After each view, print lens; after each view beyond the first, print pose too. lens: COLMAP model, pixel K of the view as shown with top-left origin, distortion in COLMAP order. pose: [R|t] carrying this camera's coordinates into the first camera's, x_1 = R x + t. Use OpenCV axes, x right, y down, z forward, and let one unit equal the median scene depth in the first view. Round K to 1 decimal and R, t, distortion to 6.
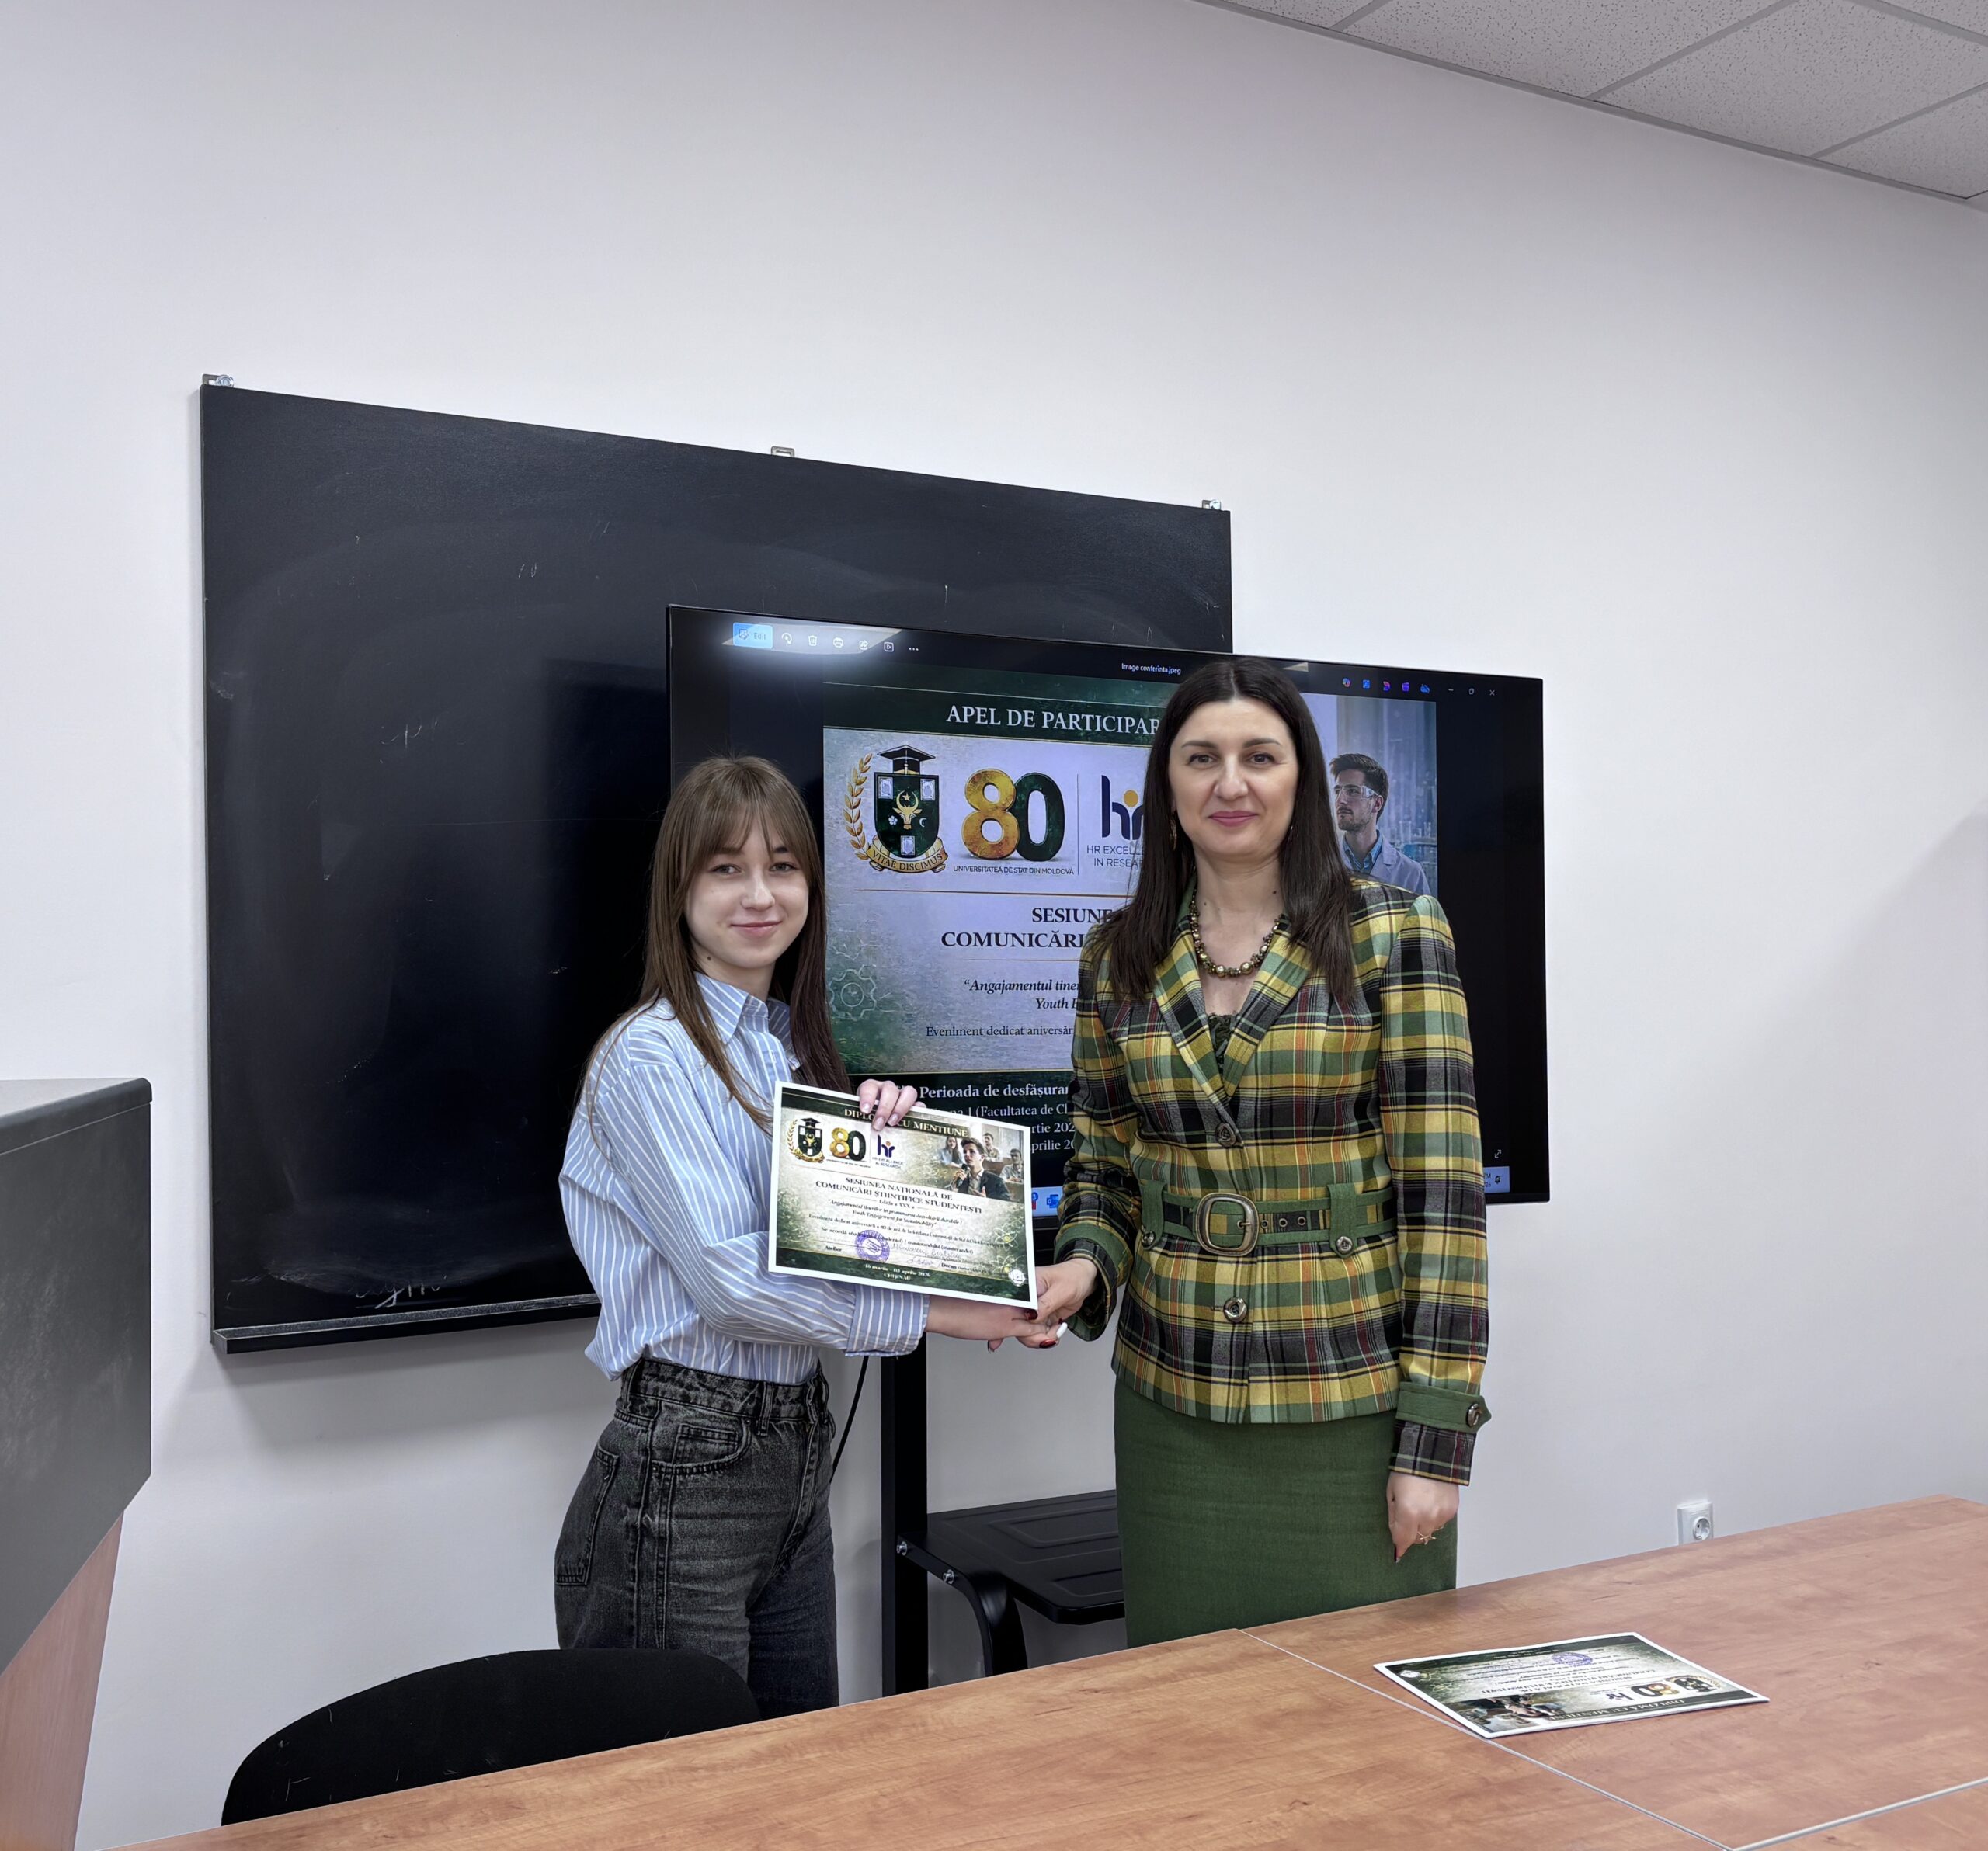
lens RADIAL K [[2058.9, 0, 1032.4], [0, 2058.9, 933.0], [0, 0, 1]] dist [0.134904, -0.293183]
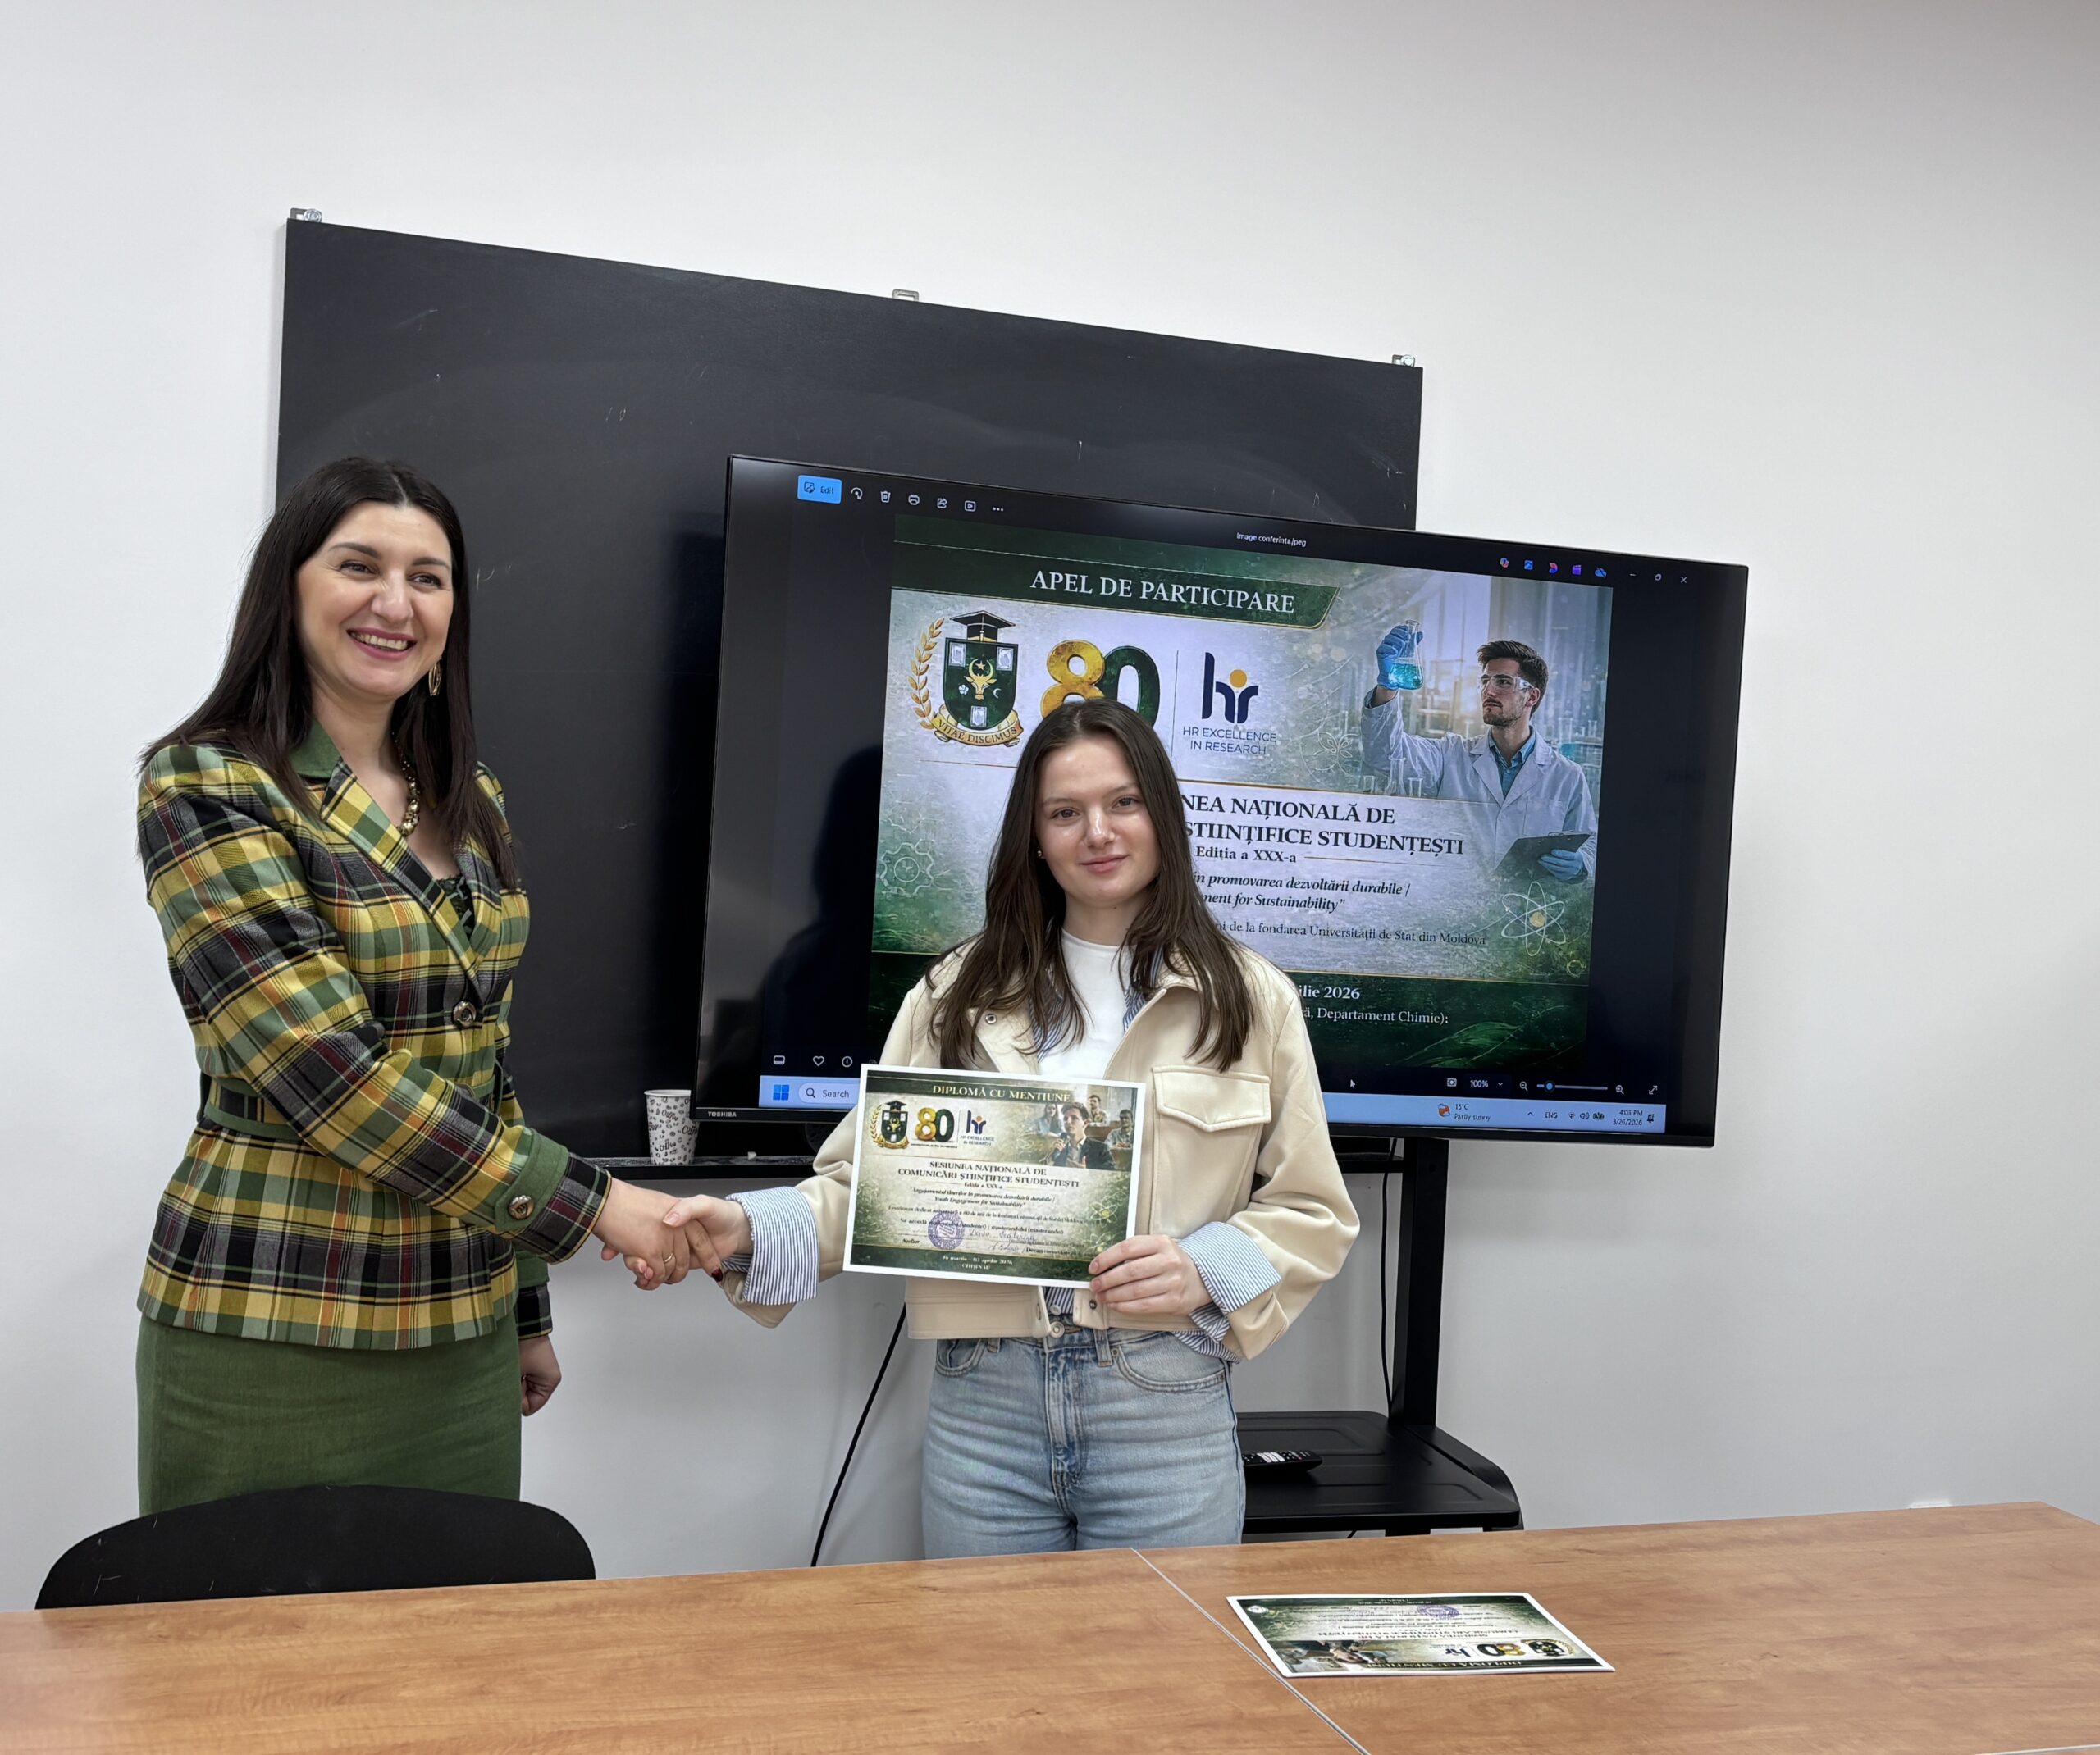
lens RADIAL K [[2298.0, 0, 1175.9], [0, 2298.0, 876.7], [0, 0, 1]] dist [0.181752, -0.535350]
pose [[0.985336, 0.062703, -0.158689, 0.198768], [-0.058242, 0.997770, 0.032617, -0.008524], [0.160380, -0.022896, 0.986790, -0.035353]]
